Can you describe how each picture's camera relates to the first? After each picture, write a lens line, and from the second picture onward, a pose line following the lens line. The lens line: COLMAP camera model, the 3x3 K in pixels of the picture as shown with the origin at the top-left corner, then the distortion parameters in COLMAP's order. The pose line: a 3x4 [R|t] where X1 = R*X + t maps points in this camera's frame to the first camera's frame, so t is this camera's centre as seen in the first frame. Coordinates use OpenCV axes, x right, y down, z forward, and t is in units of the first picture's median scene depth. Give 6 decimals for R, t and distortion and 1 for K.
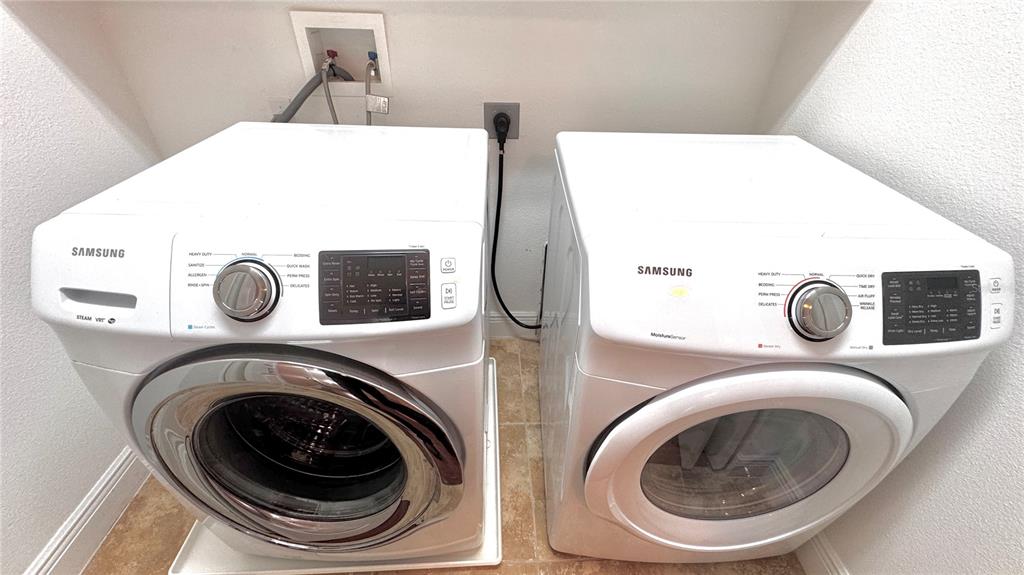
lens RADIAL K [[414.9, 0, 509.7], [0, 414.9, 286.5], [0, 0, 1]] dist [-0.003595, 0.001255]
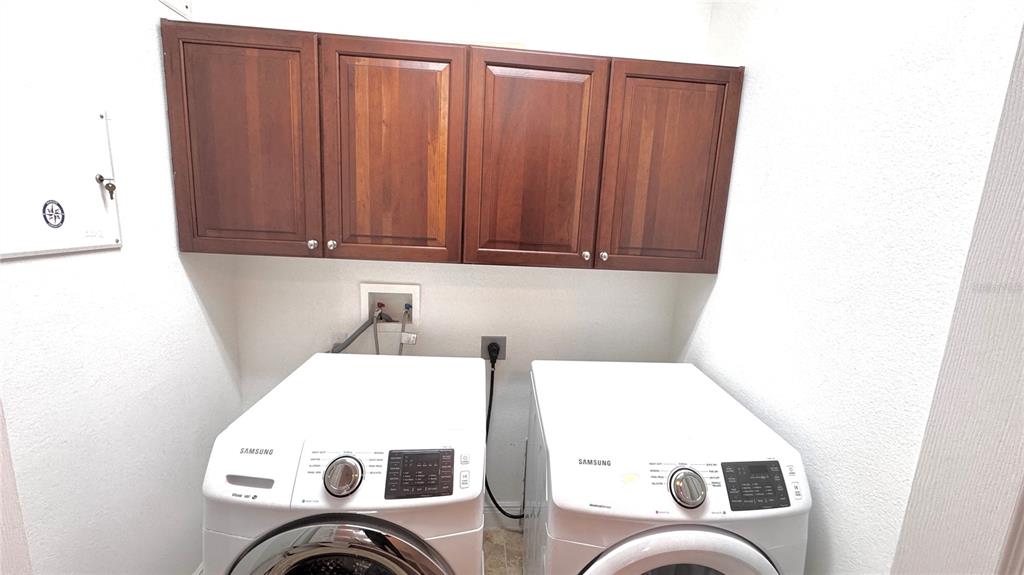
lens RADIAL K [[414.9, 0, 512.3], [0, 414.9, 281.4], [0, 0, 1]] dist [-0.003595, 0.001255]
pose [[0.998930, 0.014994, 0.043747, -0.043637], [0.005559, 0.900188, -0.435465, 0.032461], [-0.045910, 0.435242, 0.899142, -0.813531]]
